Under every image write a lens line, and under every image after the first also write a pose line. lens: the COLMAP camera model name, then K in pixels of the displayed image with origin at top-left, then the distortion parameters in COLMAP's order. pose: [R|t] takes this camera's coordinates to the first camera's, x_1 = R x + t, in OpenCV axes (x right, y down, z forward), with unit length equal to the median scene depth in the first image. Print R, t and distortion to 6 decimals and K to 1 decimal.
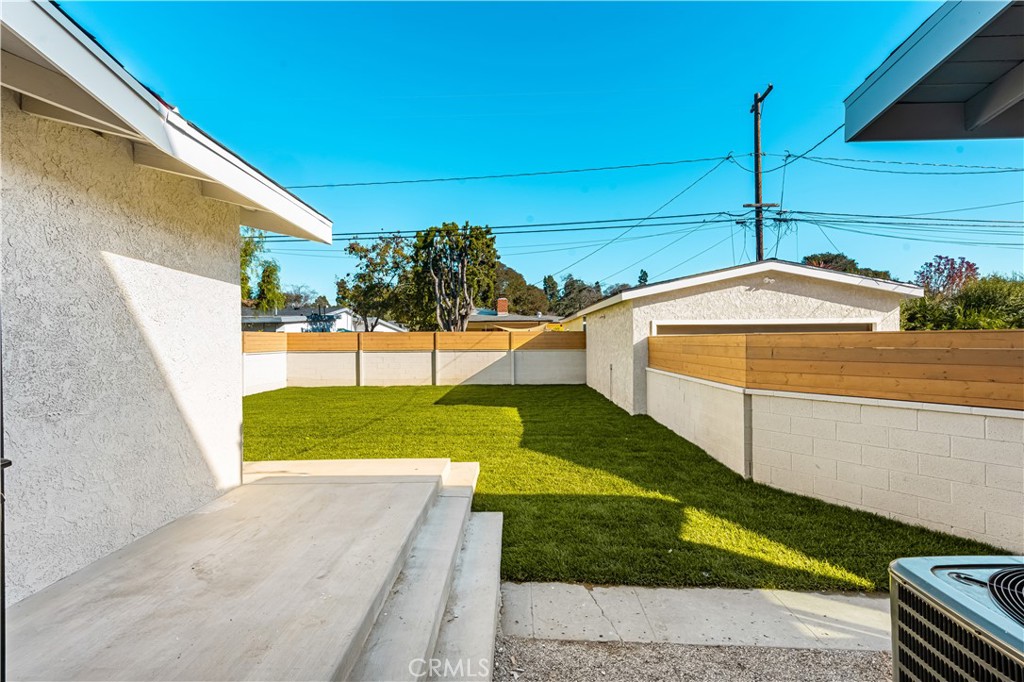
lens RADIAL K [[431.1, 0, 512.0], [0, 431.1, 341.0], [0, 0, 1]] dist [0.002417, 0.000069]
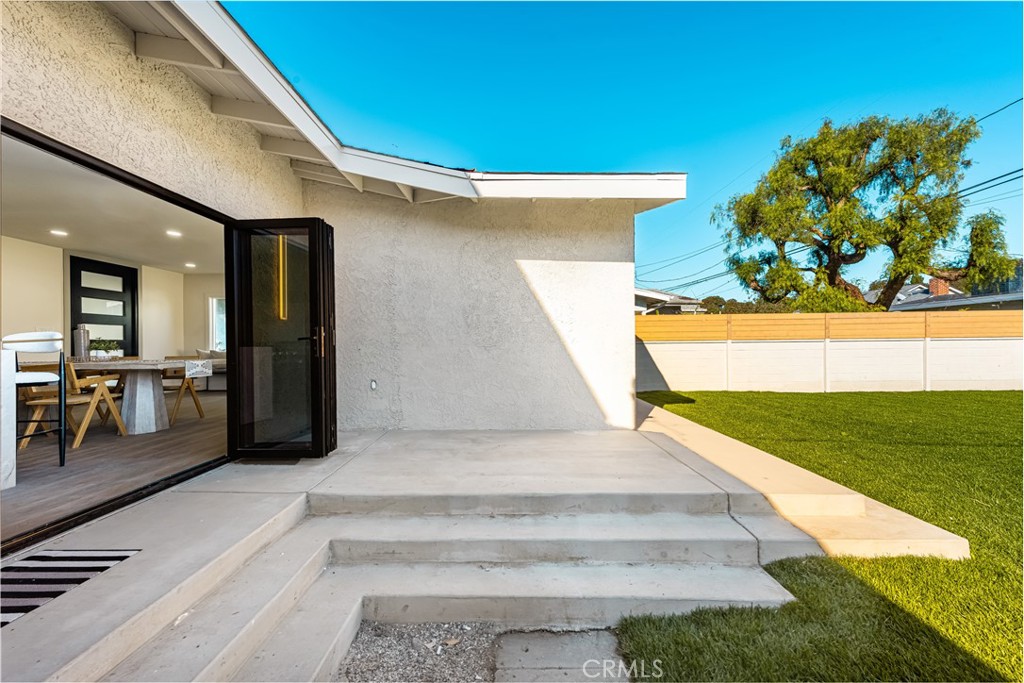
lens RADIAL K [[405.0, 0, 515.4], [0, 405.0, 341.7], [0, 0, 1]] dist [0.003292, 0.000043]
pose [[-0.015914, 0.003527, -0.999867, 0.610674], [0.006225, 0.999975, 0.003428, 0.105096], [0.999854, -0.006170, -0.015935, 0.862290]]
